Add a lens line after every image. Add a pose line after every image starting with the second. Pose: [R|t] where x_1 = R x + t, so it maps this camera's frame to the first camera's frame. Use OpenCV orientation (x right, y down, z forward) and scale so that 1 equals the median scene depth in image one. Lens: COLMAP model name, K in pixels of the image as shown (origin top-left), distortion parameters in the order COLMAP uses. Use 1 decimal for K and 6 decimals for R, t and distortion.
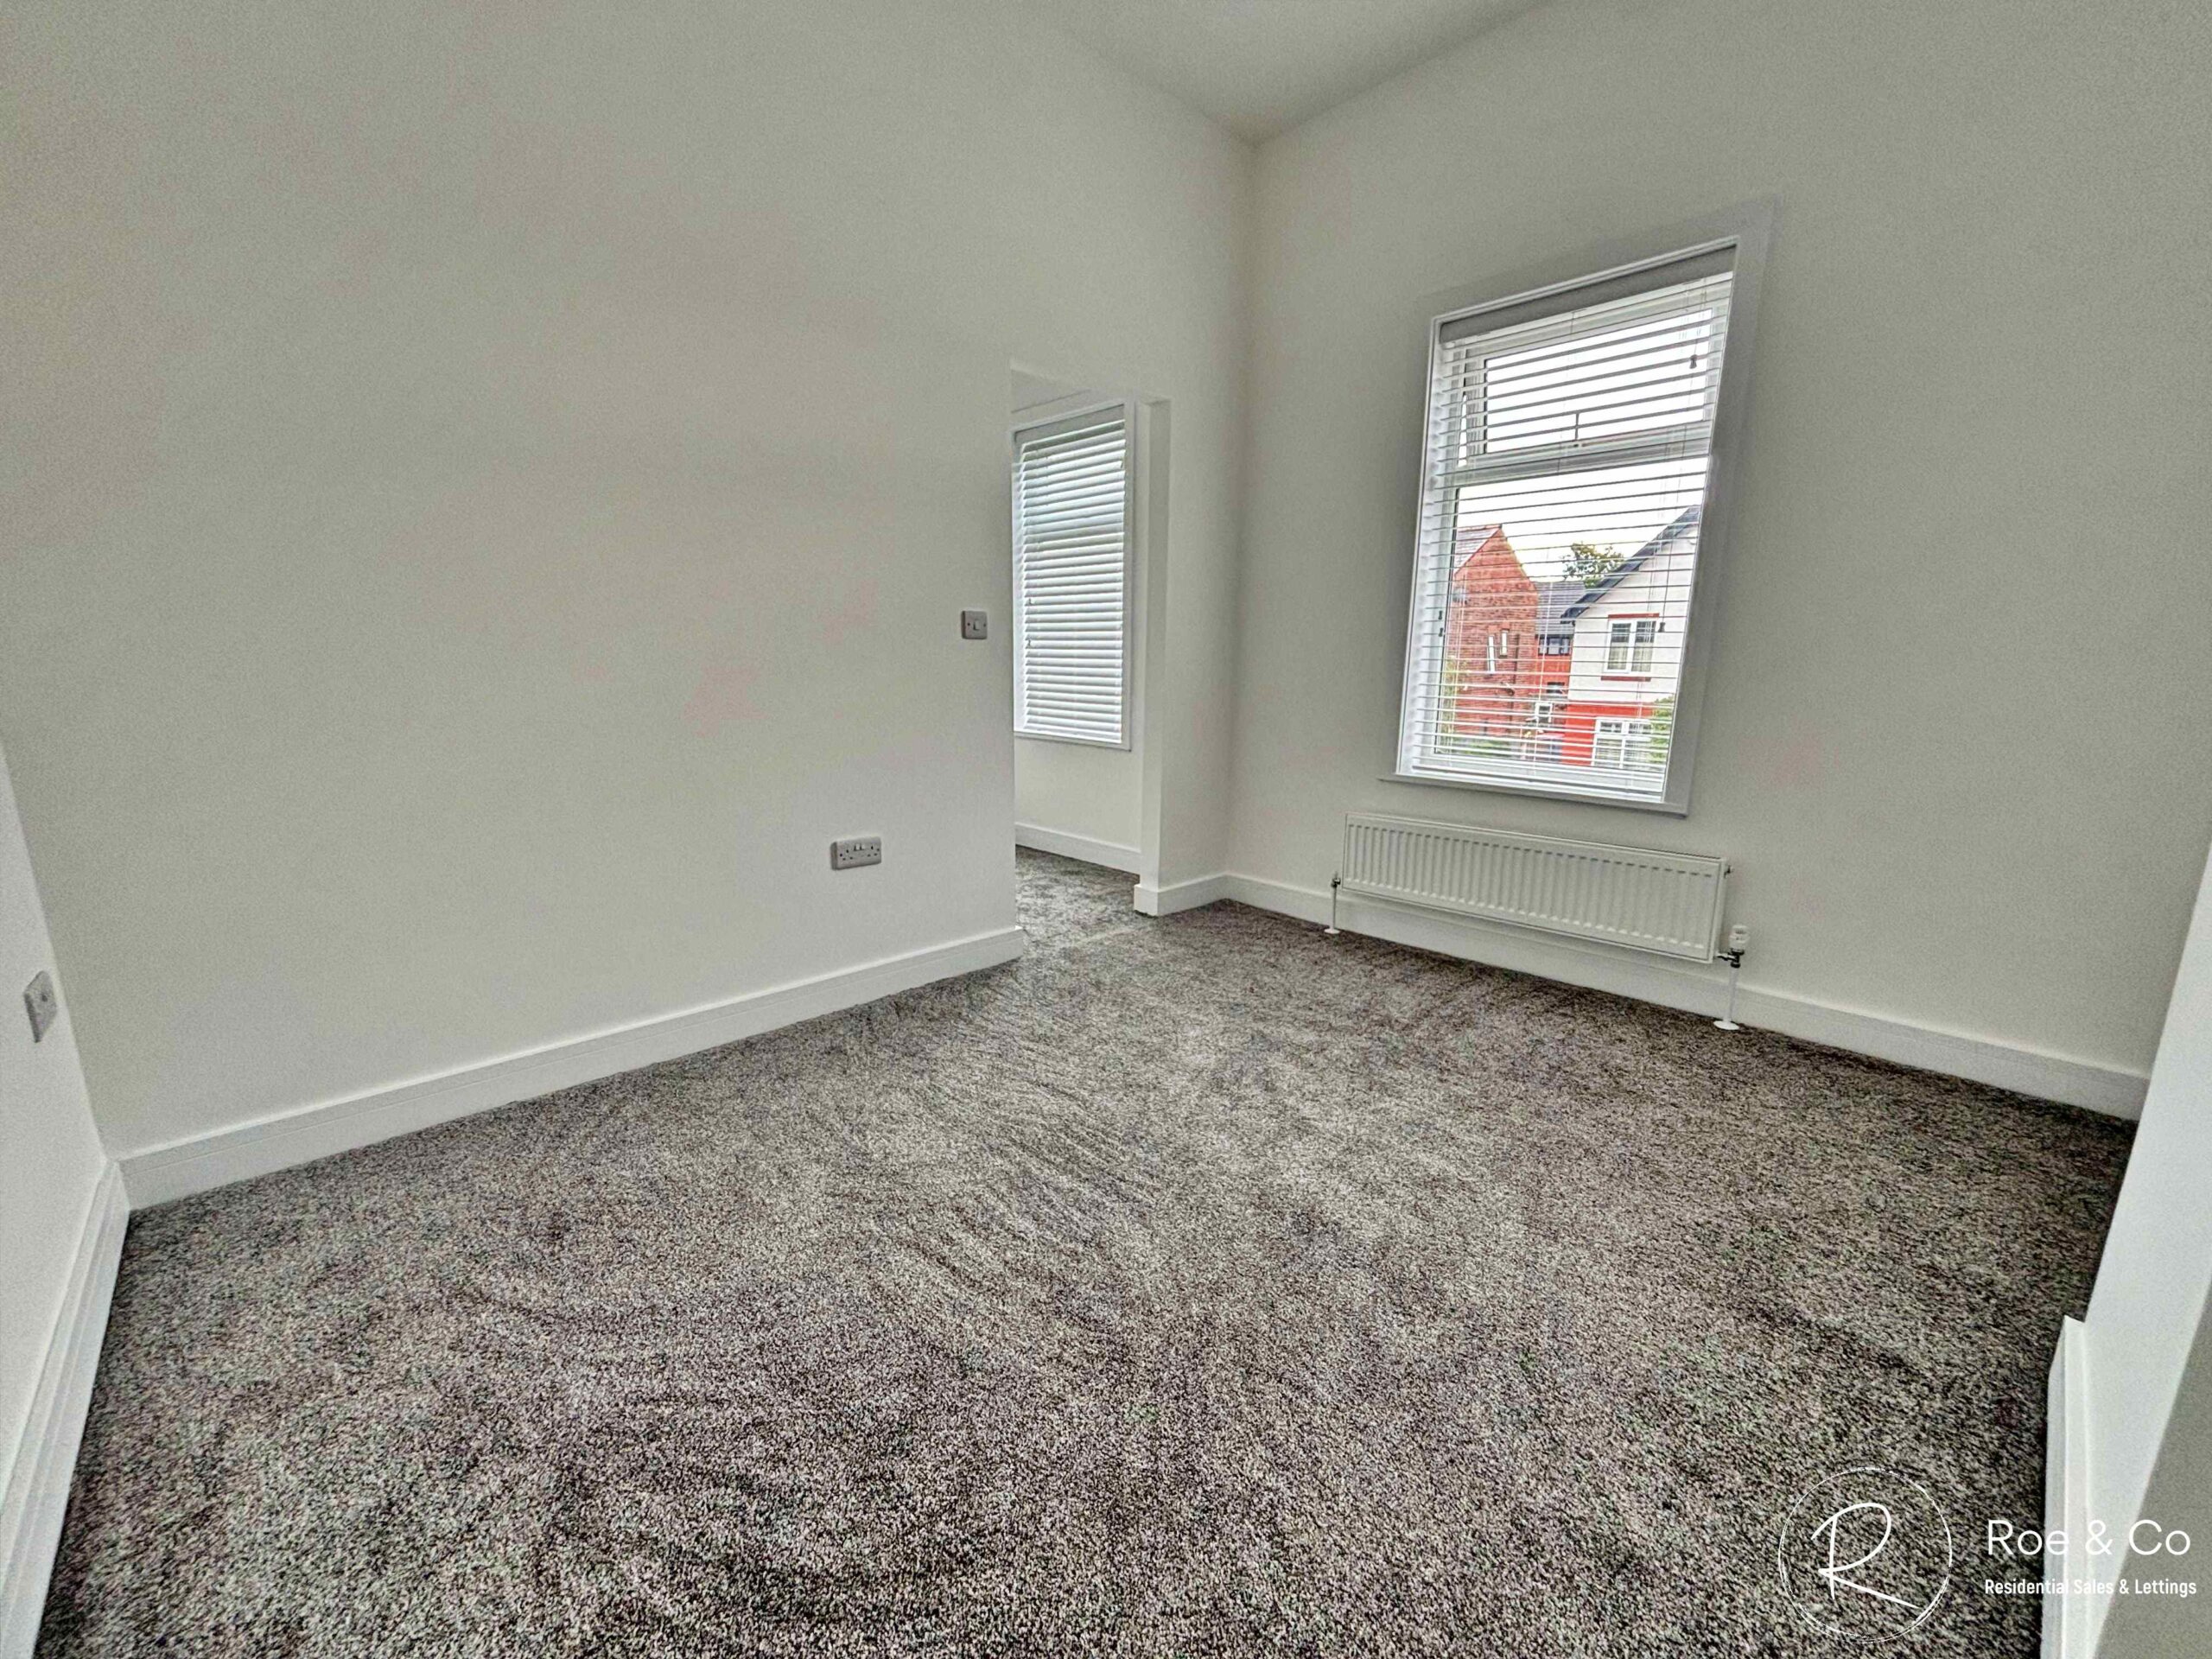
lens RADIAL K [[894.3, 0, 1101.4], [0, 894.3, 815.1], [0, 0, 1]] dist [0.000317, -0.000129]
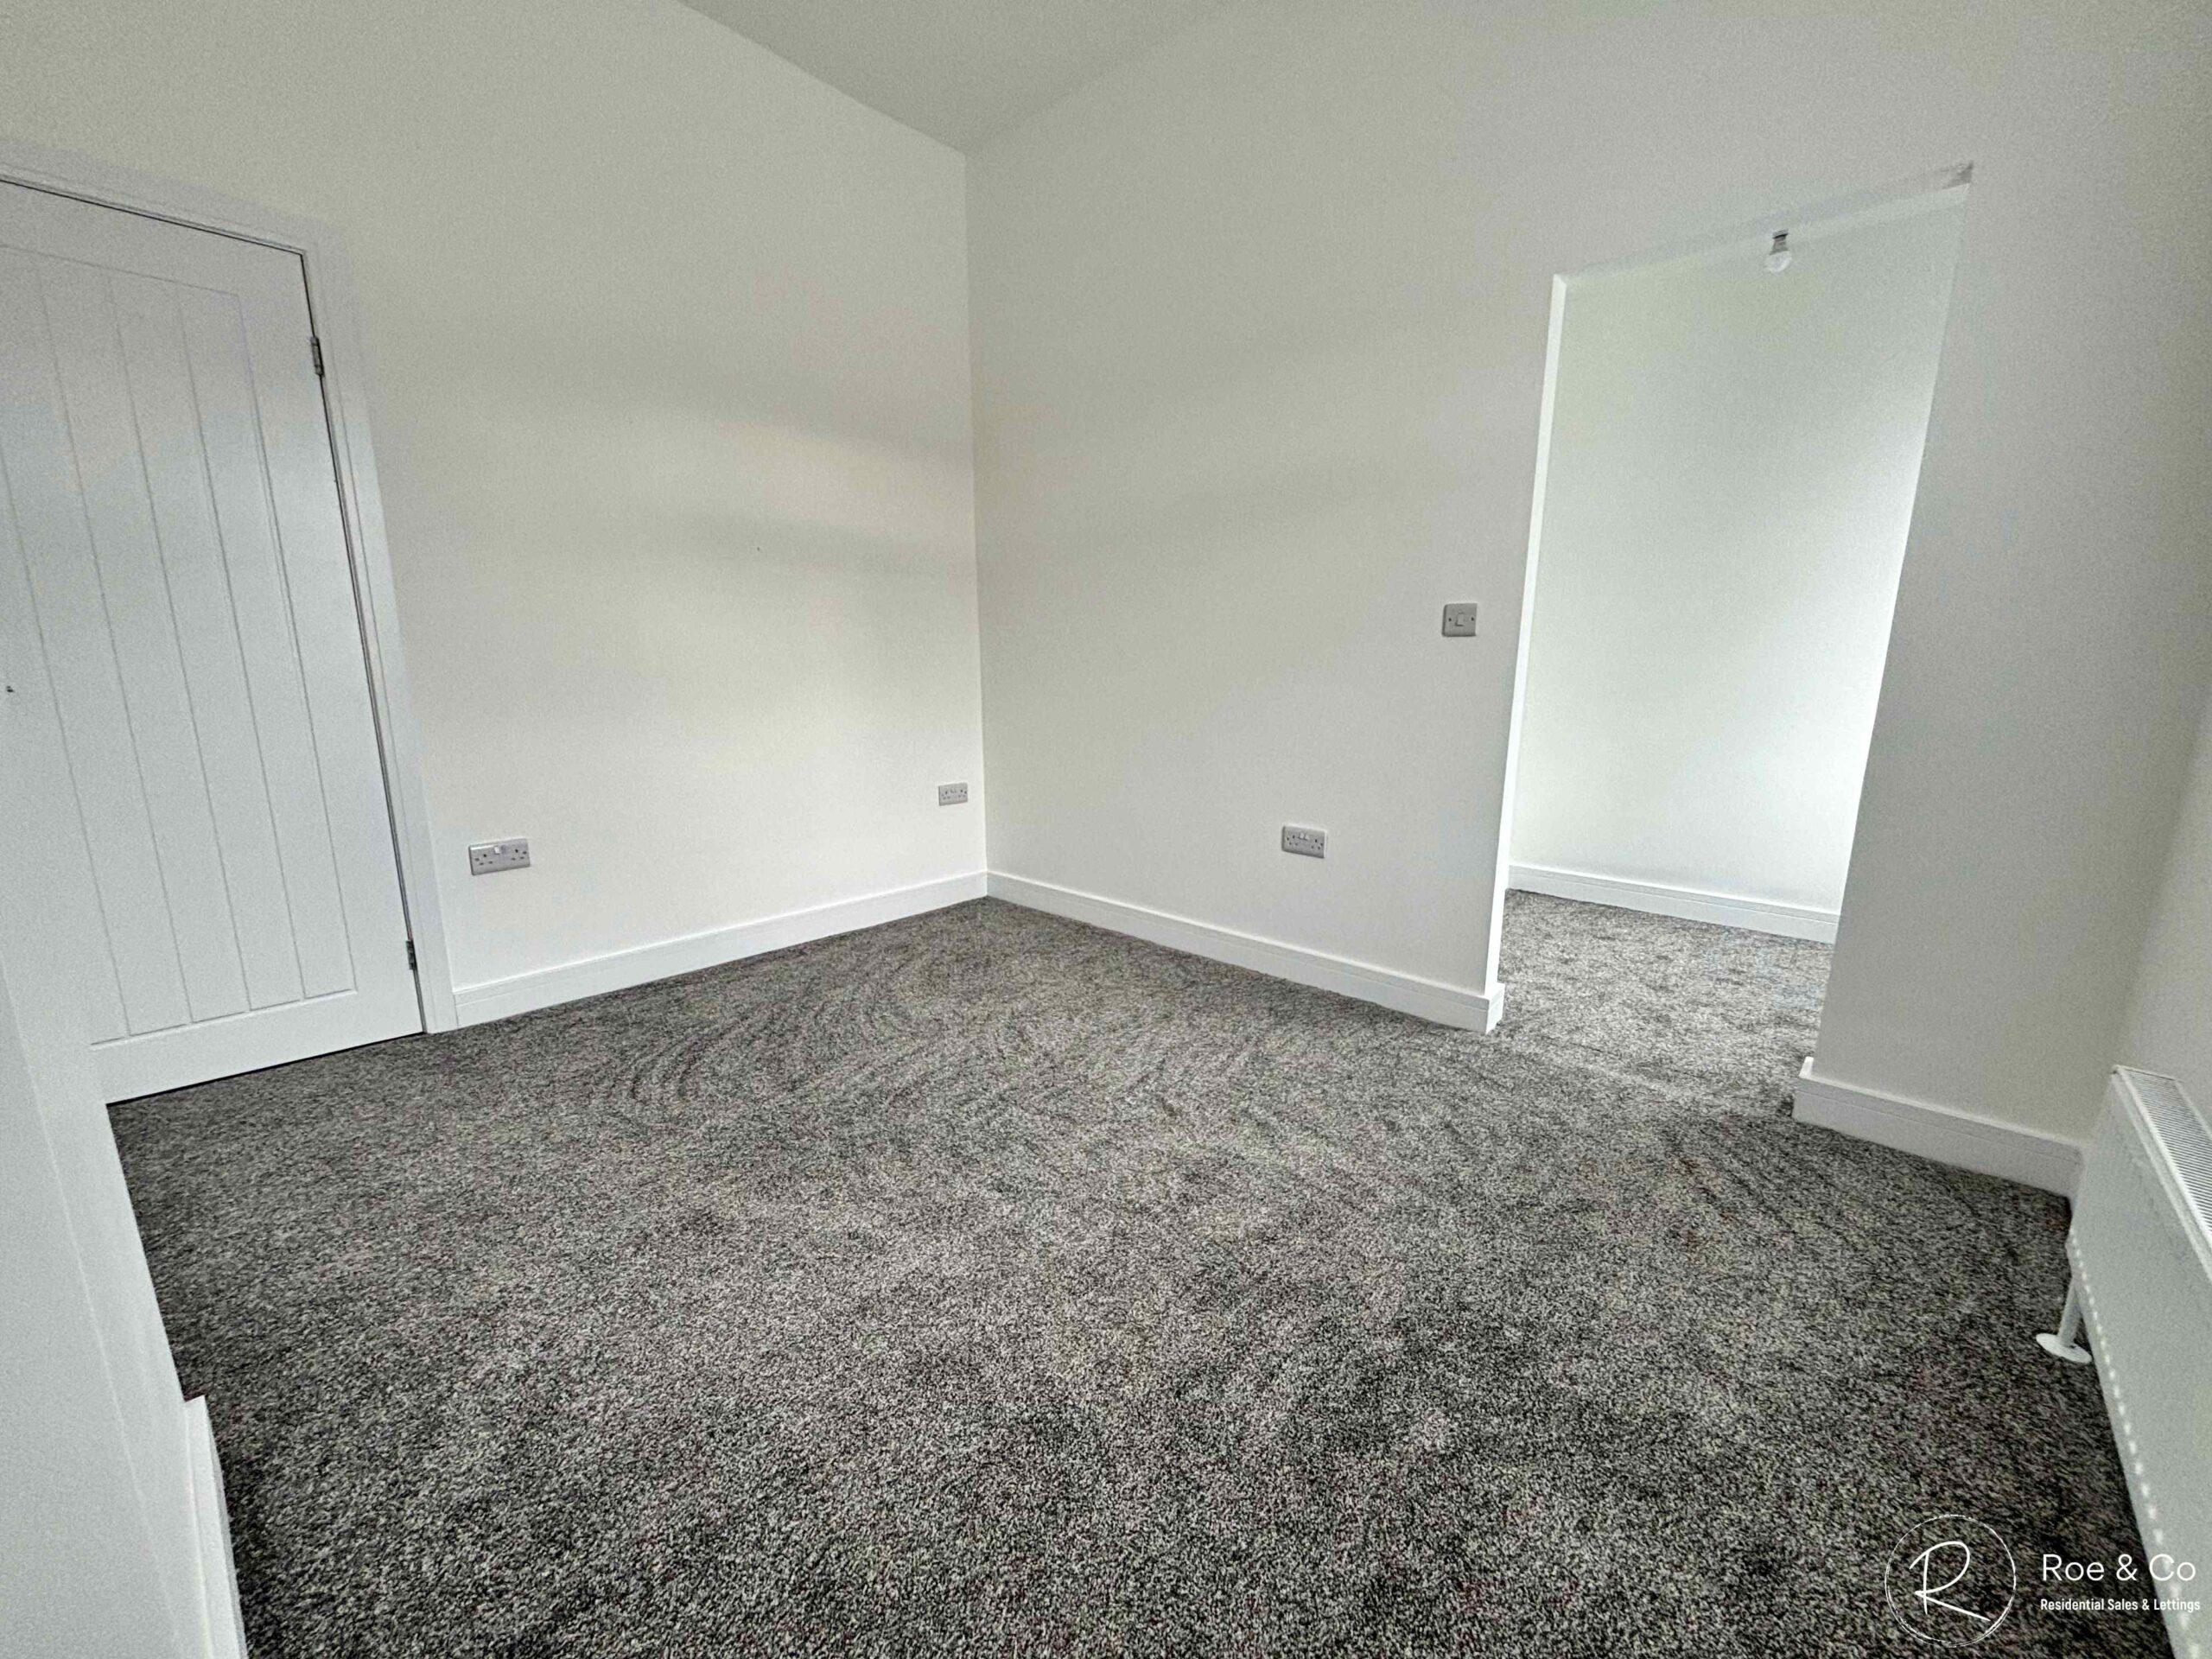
lens RADIAL K [[894.3, 0, 1102.8], [0, 894.3, 844.7], [0, 0, 1]] dist [0.000317, -0.000129]
pose [[0.086193, 0.213449, -0.973145, 0.688671], [-0.180910, 0.963894, 0.195396, -0.110569], [0.979716, 0.159209, 0.121696, 0.590695]]
